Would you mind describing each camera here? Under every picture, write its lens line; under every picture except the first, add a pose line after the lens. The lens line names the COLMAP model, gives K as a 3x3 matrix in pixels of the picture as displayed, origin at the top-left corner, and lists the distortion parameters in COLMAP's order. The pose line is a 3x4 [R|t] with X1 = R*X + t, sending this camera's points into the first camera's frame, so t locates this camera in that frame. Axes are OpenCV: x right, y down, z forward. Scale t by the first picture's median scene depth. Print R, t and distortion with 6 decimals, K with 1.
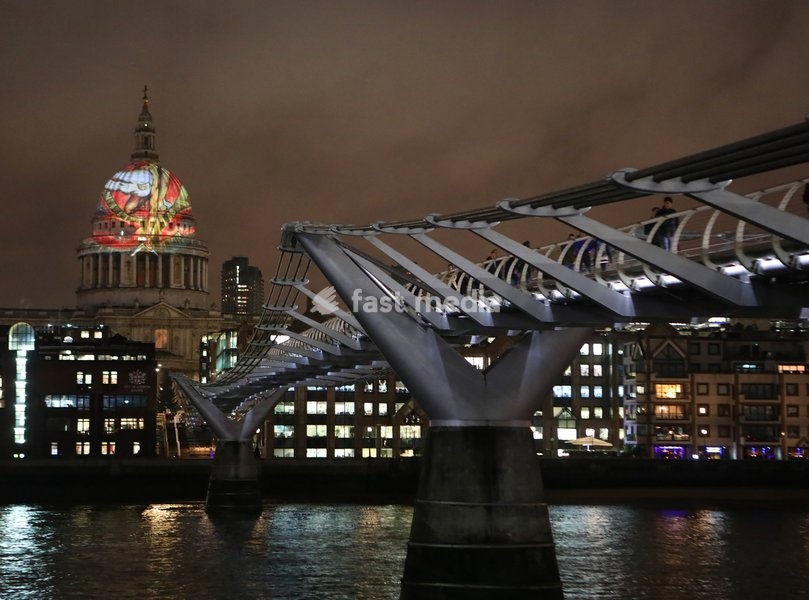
lens RADIAL K [[1563.7, 0, 401.6], [0, 1563.7, 297.6], [0, 0, 1]] dist [-0.007280, 0.000000]
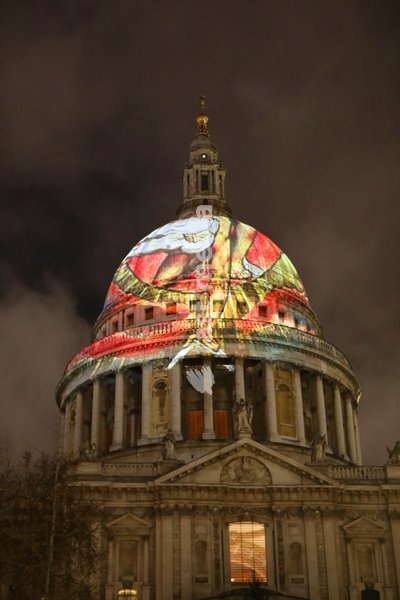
lens RADIAL K [[1025.6, 0, 198.2], [0, 1025.6, 299.3], [0, 0, 1]] dist [0.160546, 0.000000]
pose [[0.971920, -0.121299, -0.201638, -0.108996], [0.032938, 0.918593, -0.393830, 0.059260], [0.232994, 0.376130, 0.896794, 0.750034]]
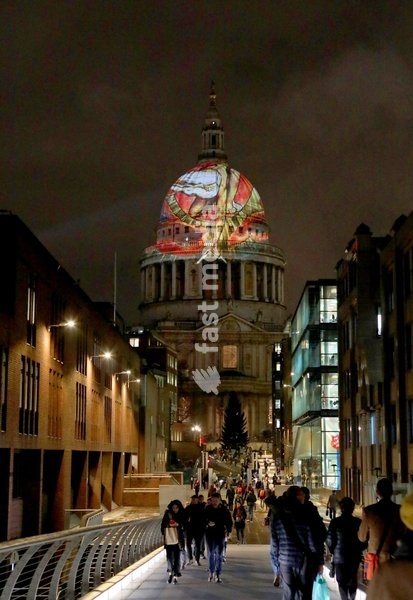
lens RADIAL K [[1107.8, 0, 225.0], [0, 1107.8, 297.8], [0, 0, 1]] dist [0.166797, 0.000000]
pose [[0.983486, -0.022295, -0.179608, -0.045207], [0.013589, 0.998679, -0.049558, 0.023072], [0.180476, 0.046299, 0.982489, 0.386722]]
